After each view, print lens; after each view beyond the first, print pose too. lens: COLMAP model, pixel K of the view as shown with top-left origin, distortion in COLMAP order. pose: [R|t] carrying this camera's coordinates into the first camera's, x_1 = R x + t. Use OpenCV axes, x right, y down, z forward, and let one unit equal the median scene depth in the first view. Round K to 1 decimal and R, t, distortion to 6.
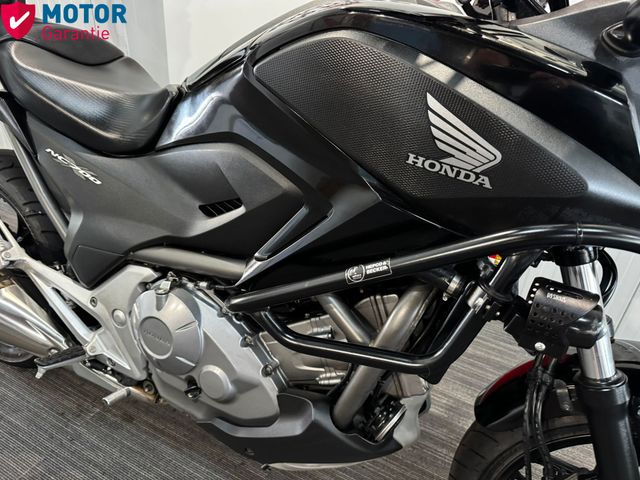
lens RADIAL K [[442.5, 0, 320.0], [0, 442.5, 240.0], [0, 0, 1]] dist [0.029805, -0.041774]
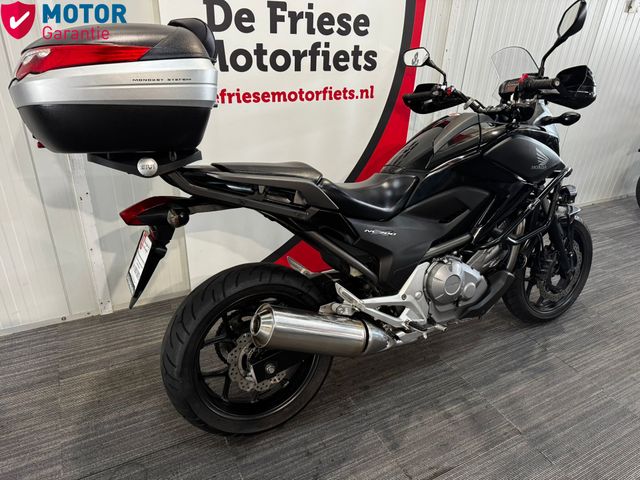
lens RADIAL K [[450.9, 0, 316.2], [0, 450.9, 241.5], [0, 0, 1]] dist [-0.001583, -0.007298]
pose [[0.588252, -0.397503, 0.704238, -2.096502], [0.403257, 0.899041, 0.170616, -0.574244], [-0.700959, 0.183623, 0.689158, -0.068183]]
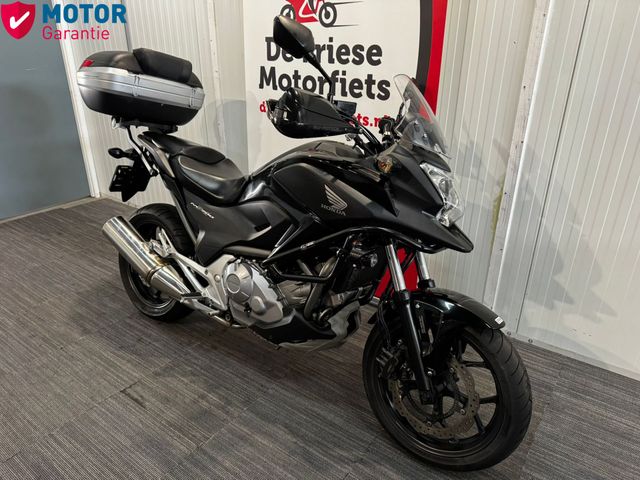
lens RADIAL K [[447.3, 0, 320.0], [0, 447.3, 240.0], [0, 0, 1]] dist [0.048965, -0.060459]
pose [[0.986619, 0.017211, -0.162132, 0.426140], [-0.038121, 0.991201, -0.126754, 0.261808], [0.158524, 0.131239, 0.978594, -1.173874]]
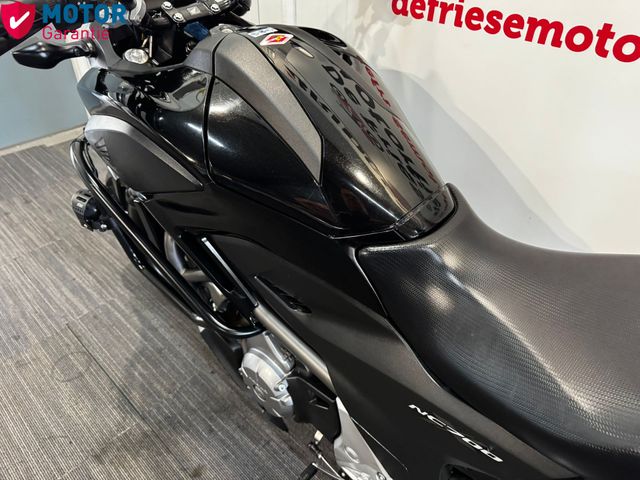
lens RADIAL K [[456.2, 0, 319.5], [0, 456.2, 233.9], [0, 0, 1]] dist [0.001680, -0.000053]
pose [[0.958995, 0.135292, -0.249046, -0.327996], [-0.111854, 0.988051, 0.106038, -0.535330], [0.260416, -0.073833, 0.962669, 0.431019]]
